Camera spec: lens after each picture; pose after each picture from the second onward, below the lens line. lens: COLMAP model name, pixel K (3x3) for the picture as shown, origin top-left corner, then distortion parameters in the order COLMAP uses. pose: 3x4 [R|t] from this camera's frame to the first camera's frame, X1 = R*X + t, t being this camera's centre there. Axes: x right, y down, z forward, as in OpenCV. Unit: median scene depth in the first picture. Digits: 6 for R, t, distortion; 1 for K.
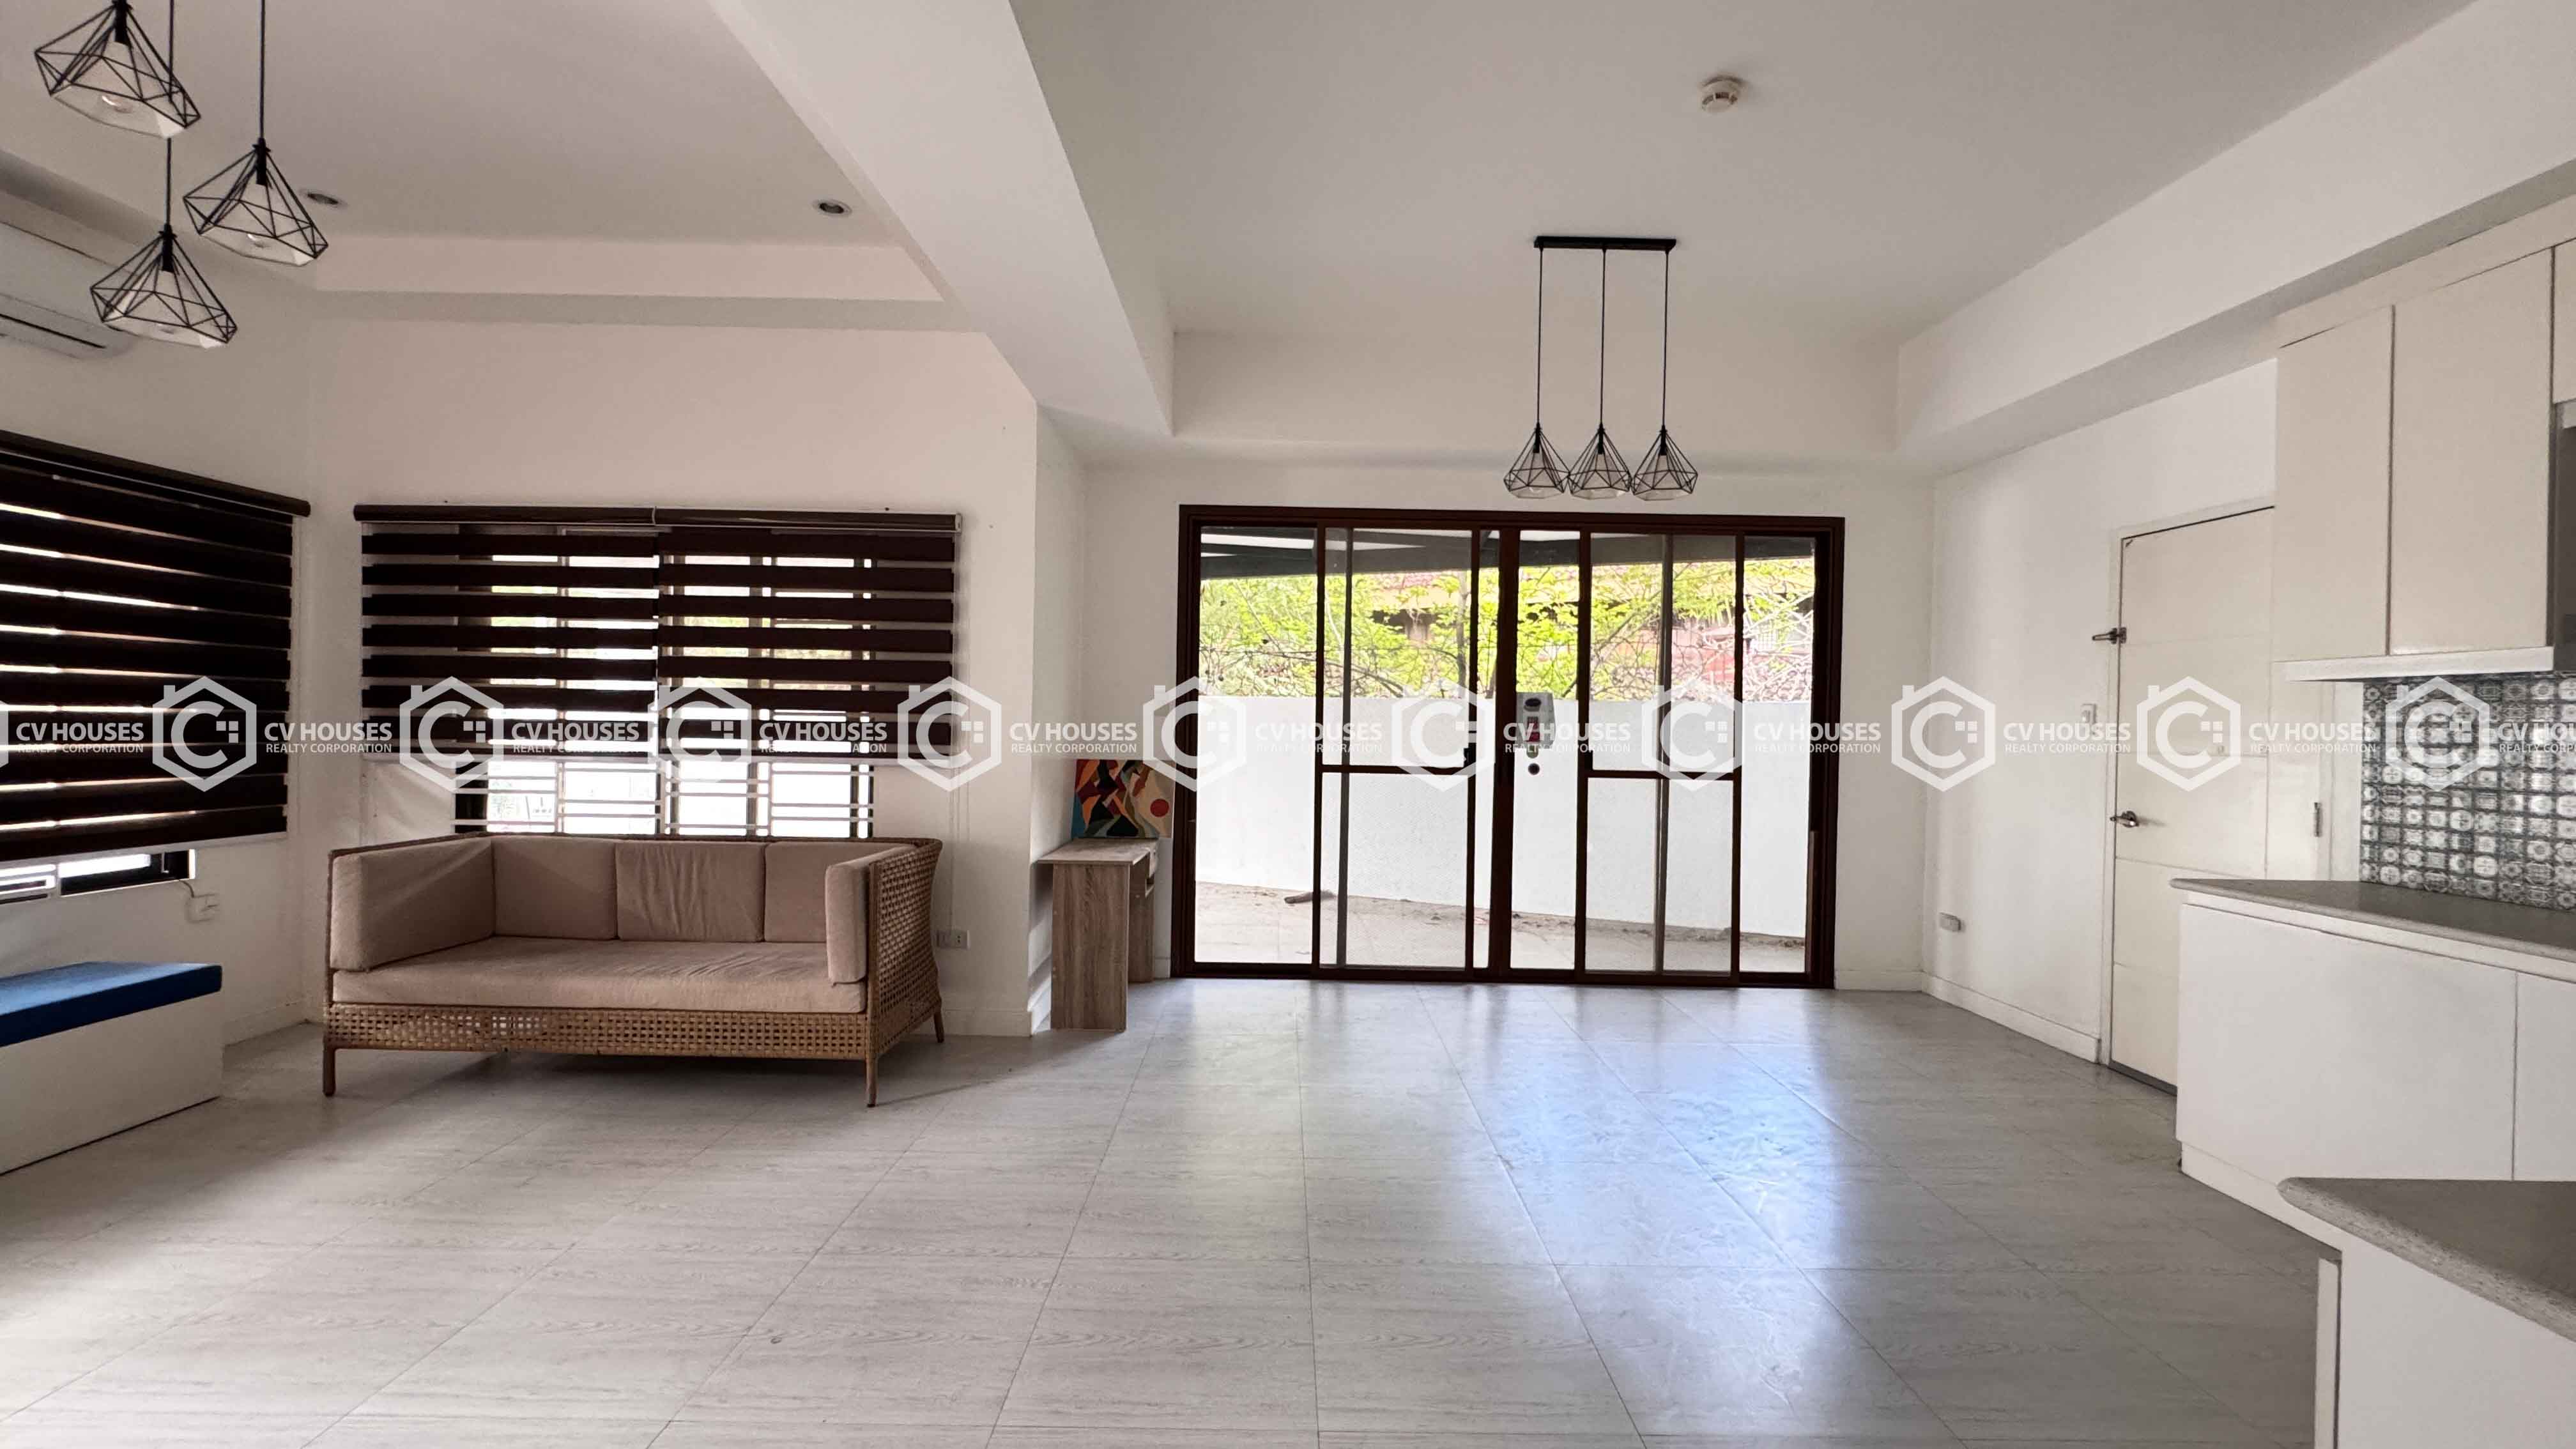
lens RADIAL K [[1041.8, 0, 1288.0], [0, 1041.8, 724.5], [0, 0, 1]] dist [-0.000795, -0.000062]
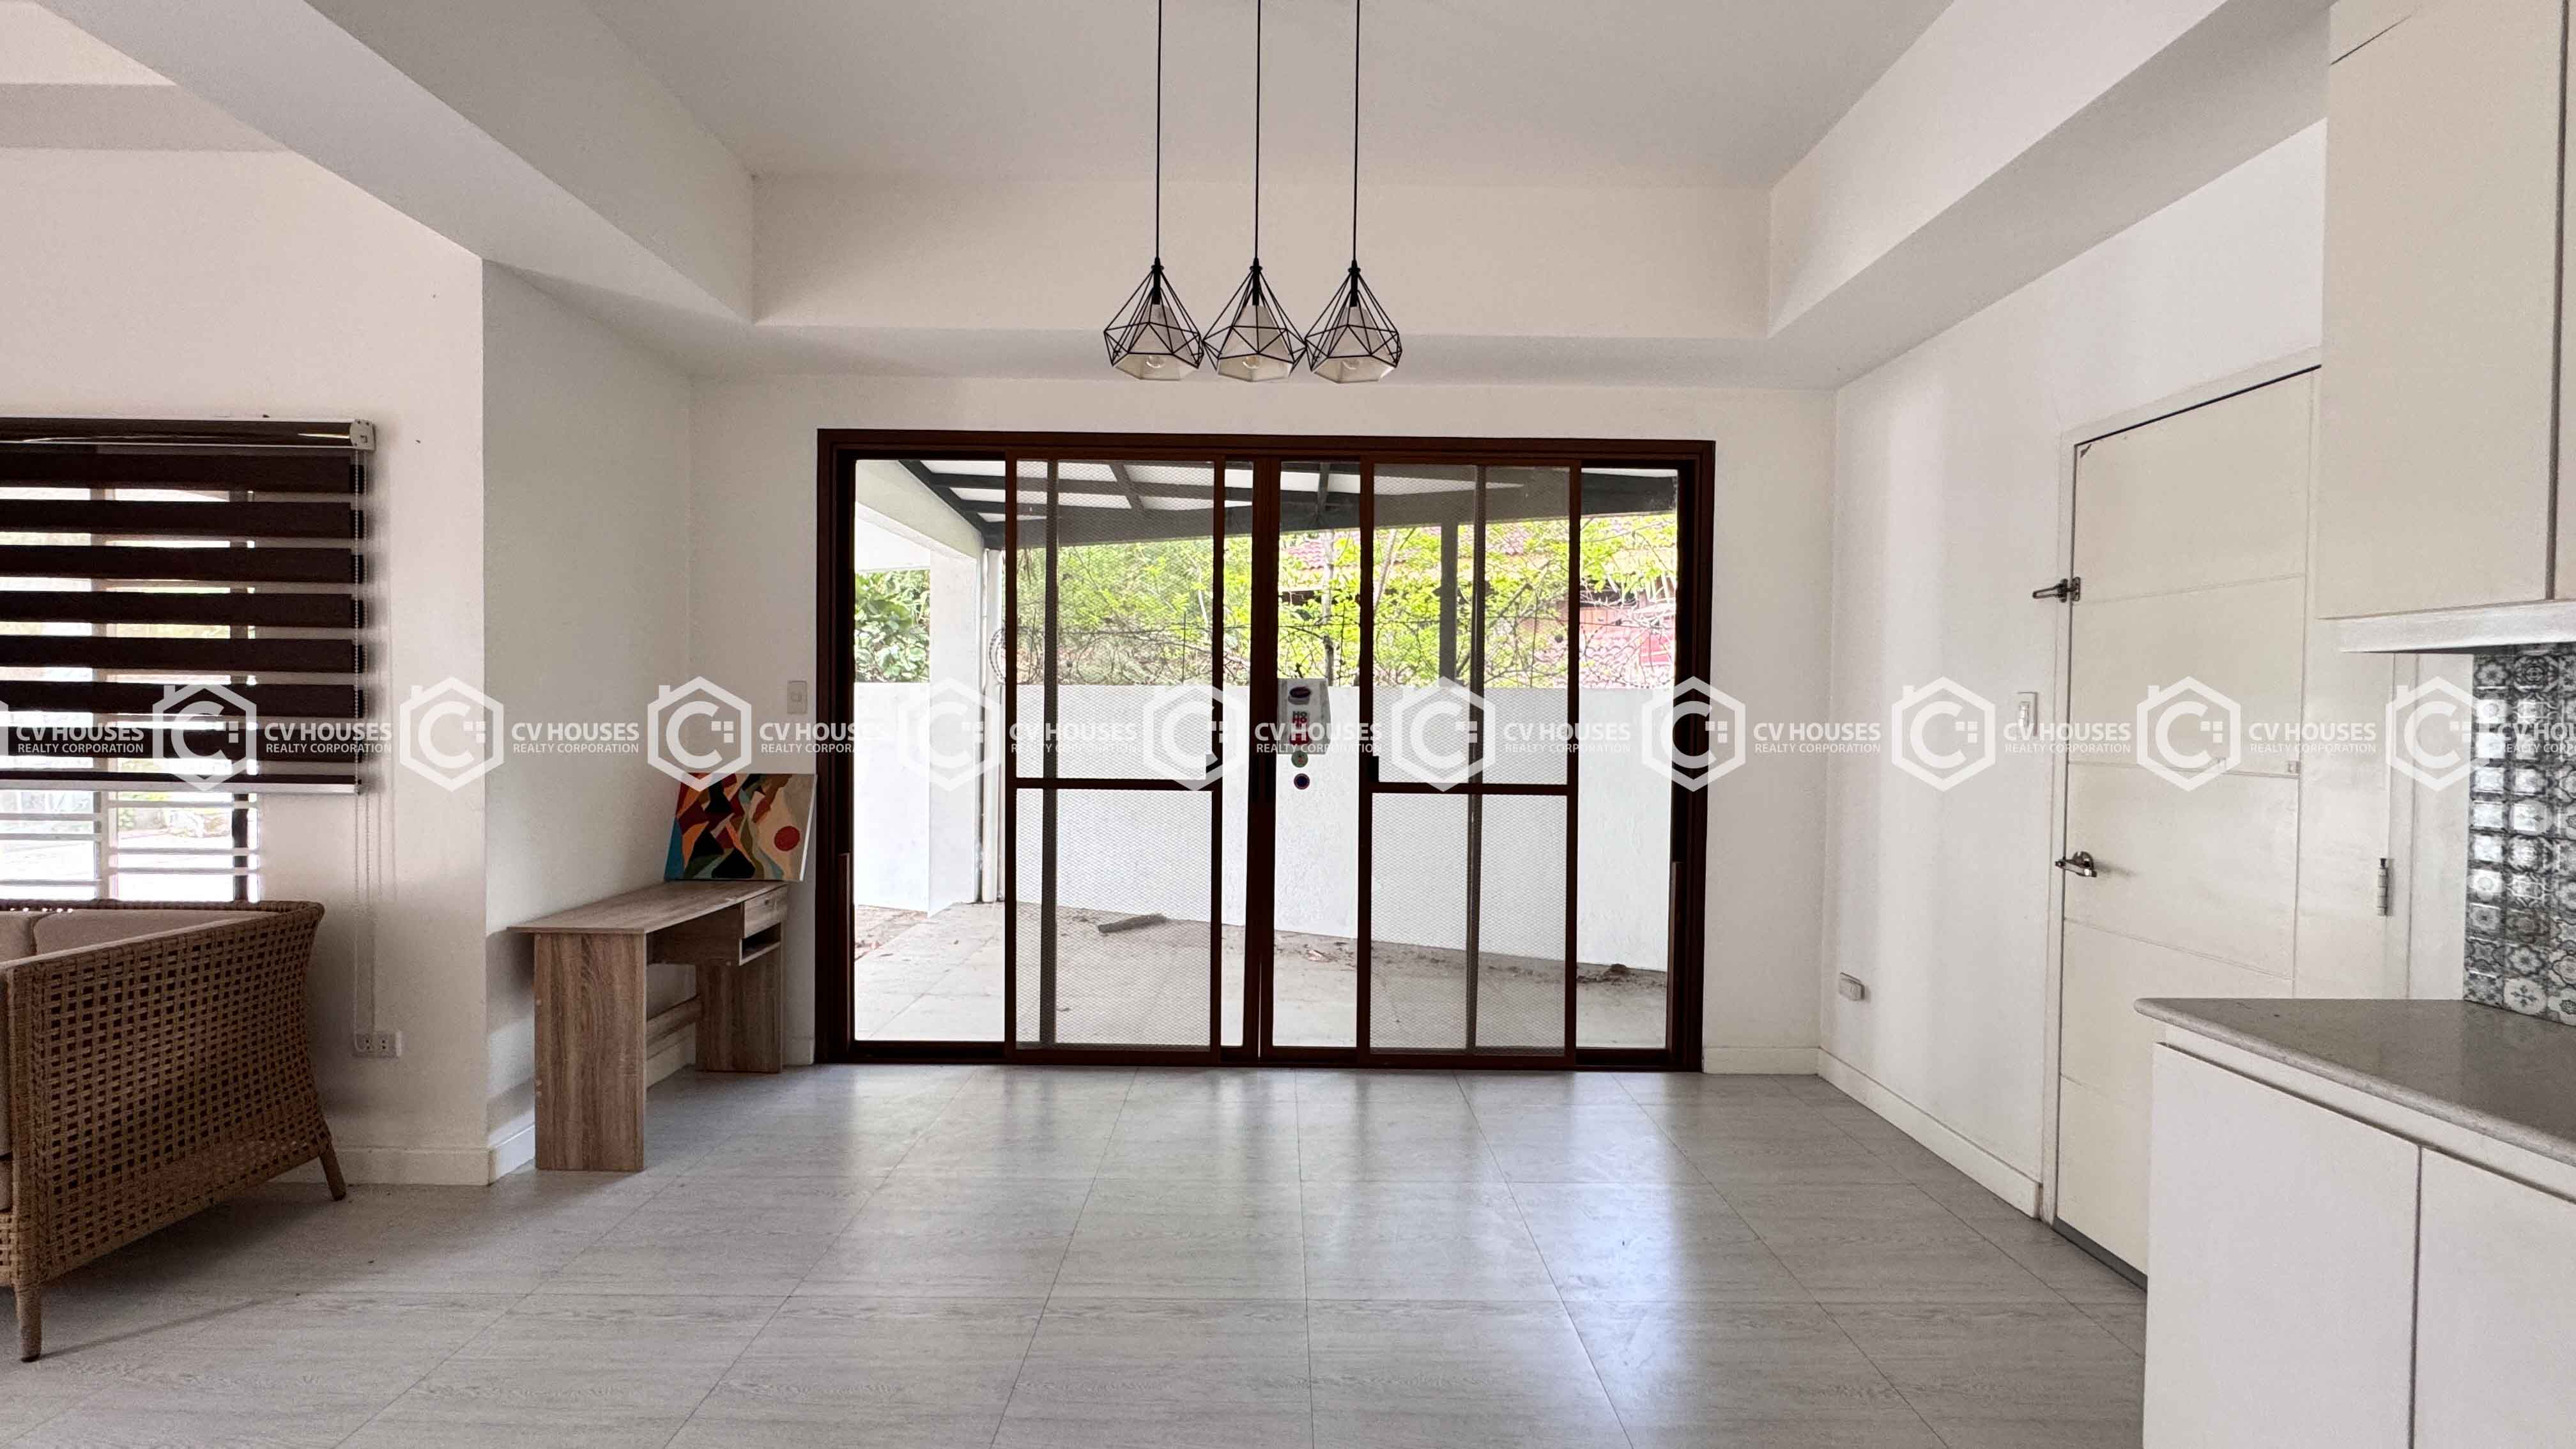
lens RADIAL K [[1035.3, 0, 1288.0], [0, 1035.3, 724.5], [0, 0, 1]] dist [-0.000536, -0.000406]
pose [[0.999976, -0.006884, 0.000777, 0.233295], [0.006872, 0.999875, 0.014226, -0.009121], [-0.000874, -0.014220, 0.999899, 0.264939]]
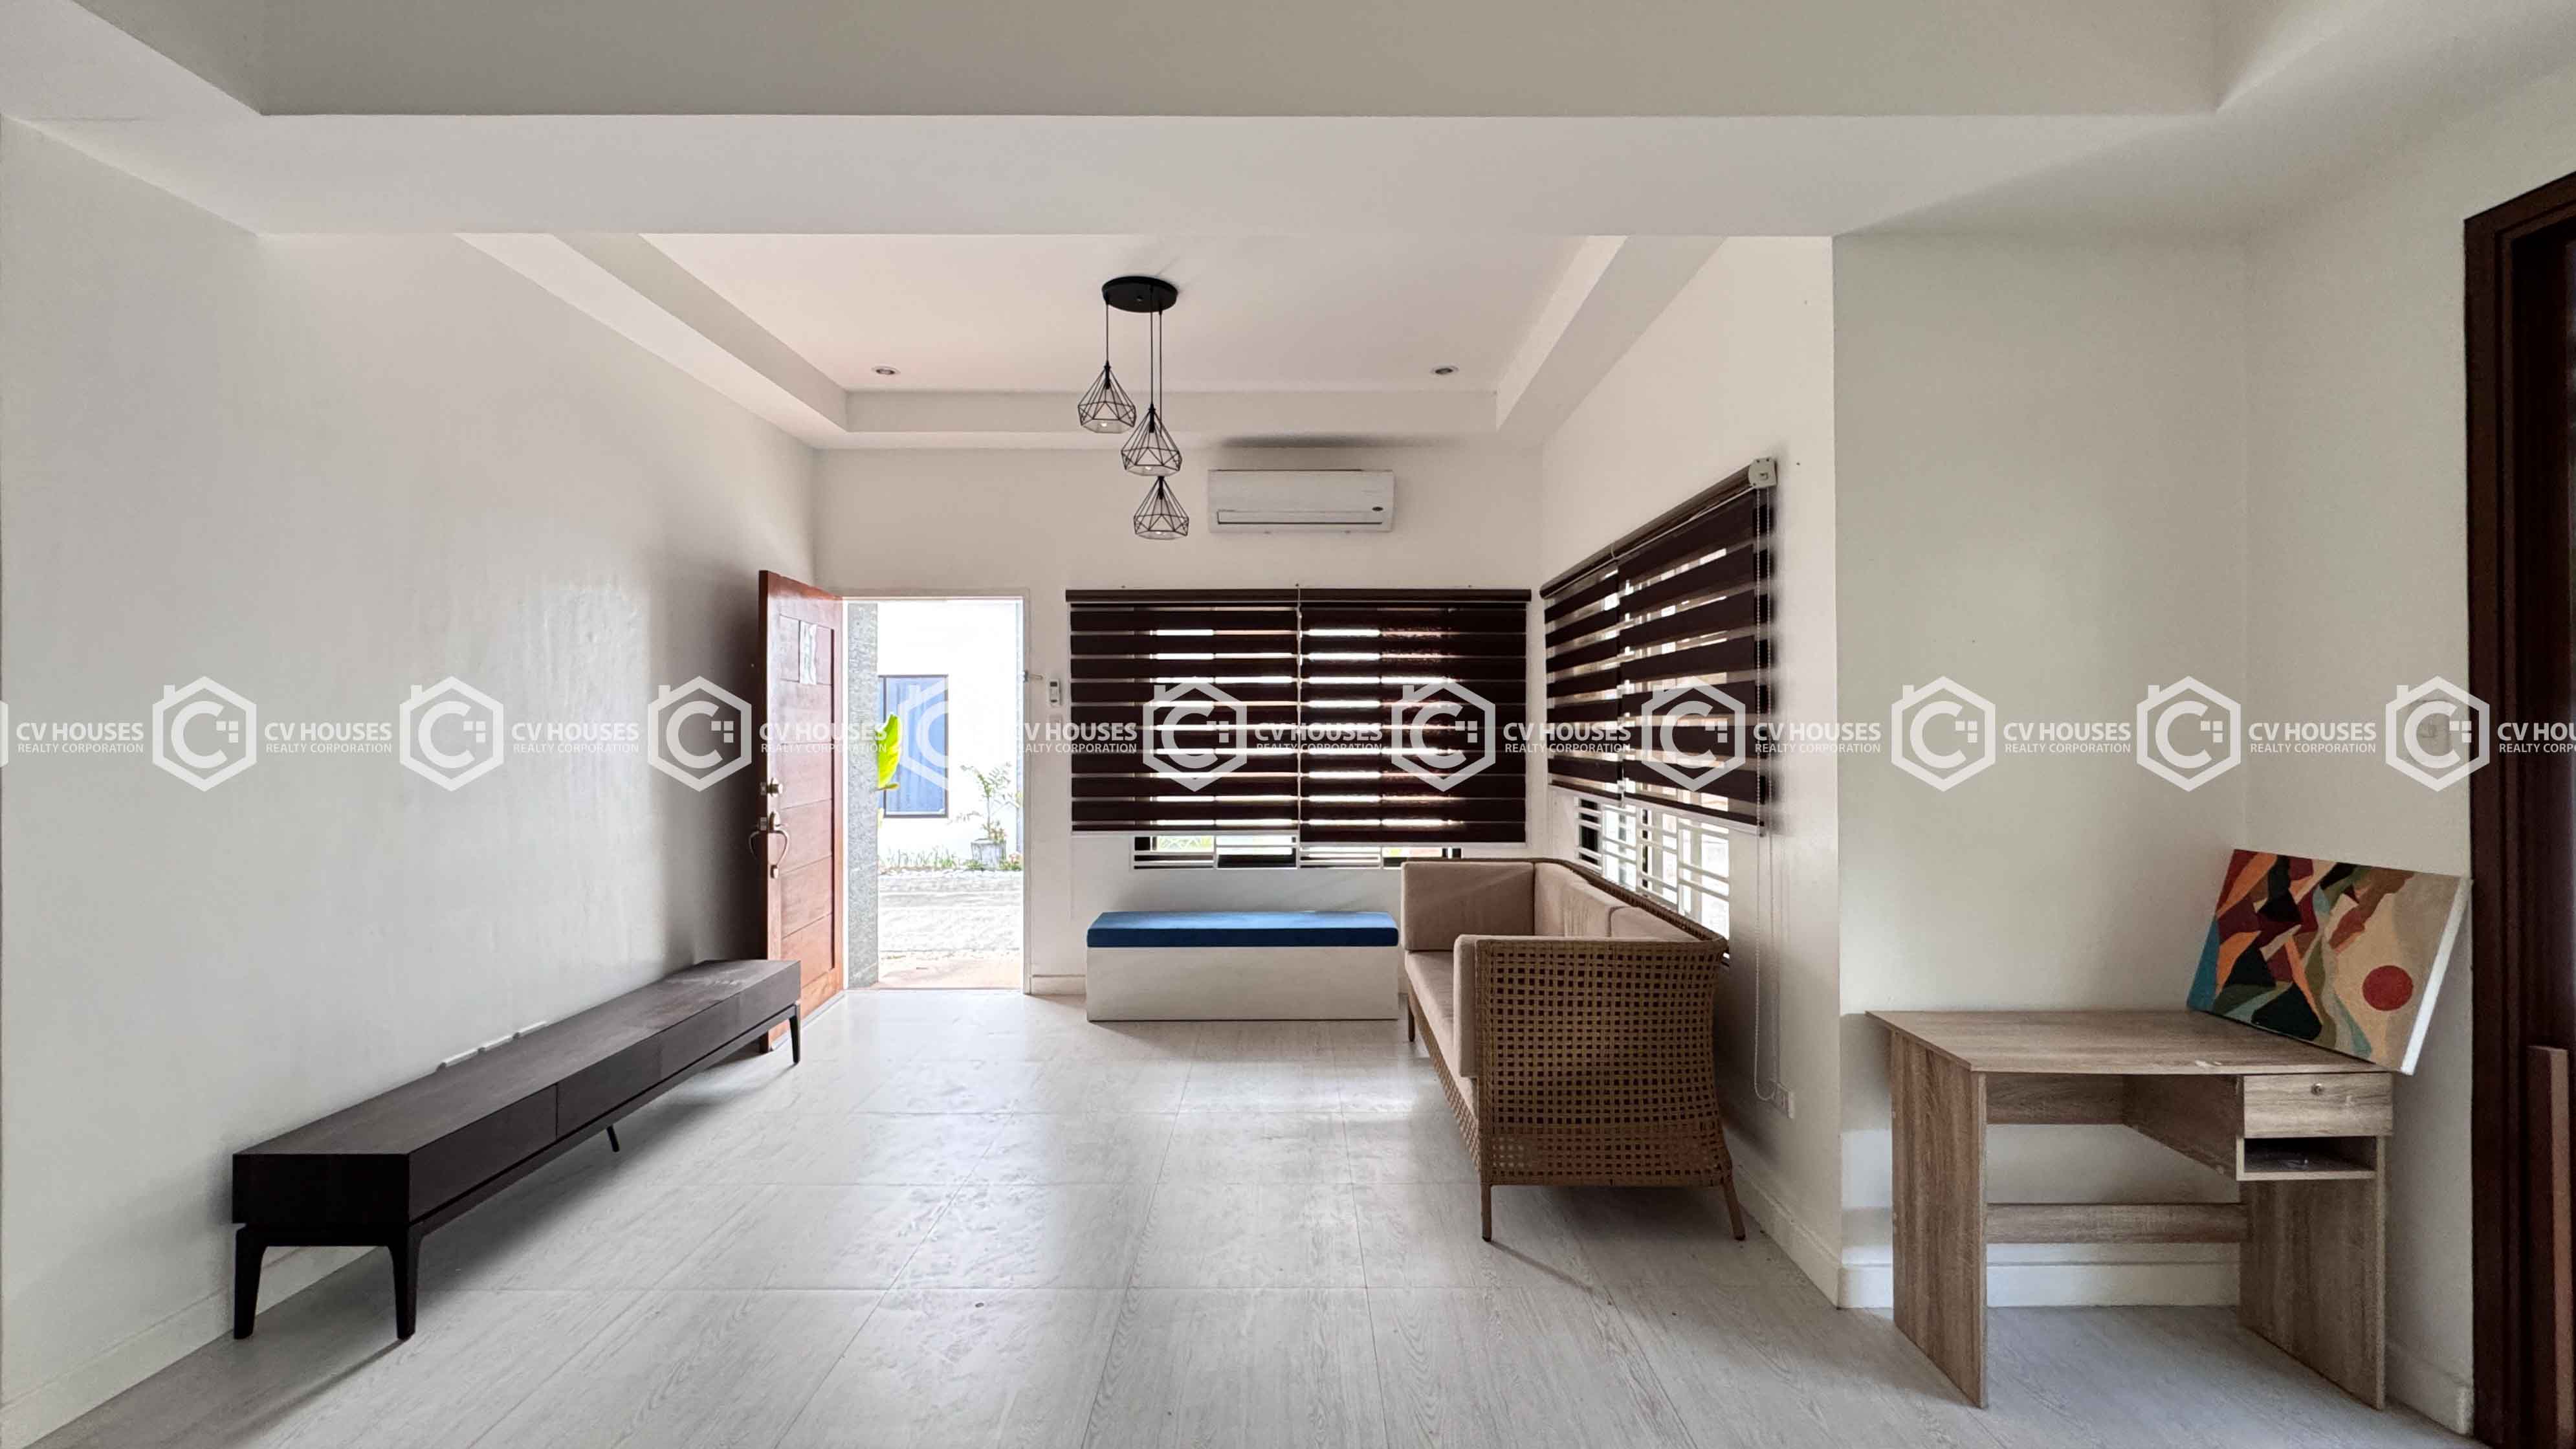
lens RADIAL K [[1041.9, 0, 1288.0], [0, 1041.9, 724.5], [0, 0, 1]] dist [-0.000795, -0.000062]
pose [[-0.006133, -0.021187, -0.999757, 0.289306], [0.000582, 0.999775, -0.021191, -0.014875], [0.999981, -0.000712, -0.006120, 0.572485]]
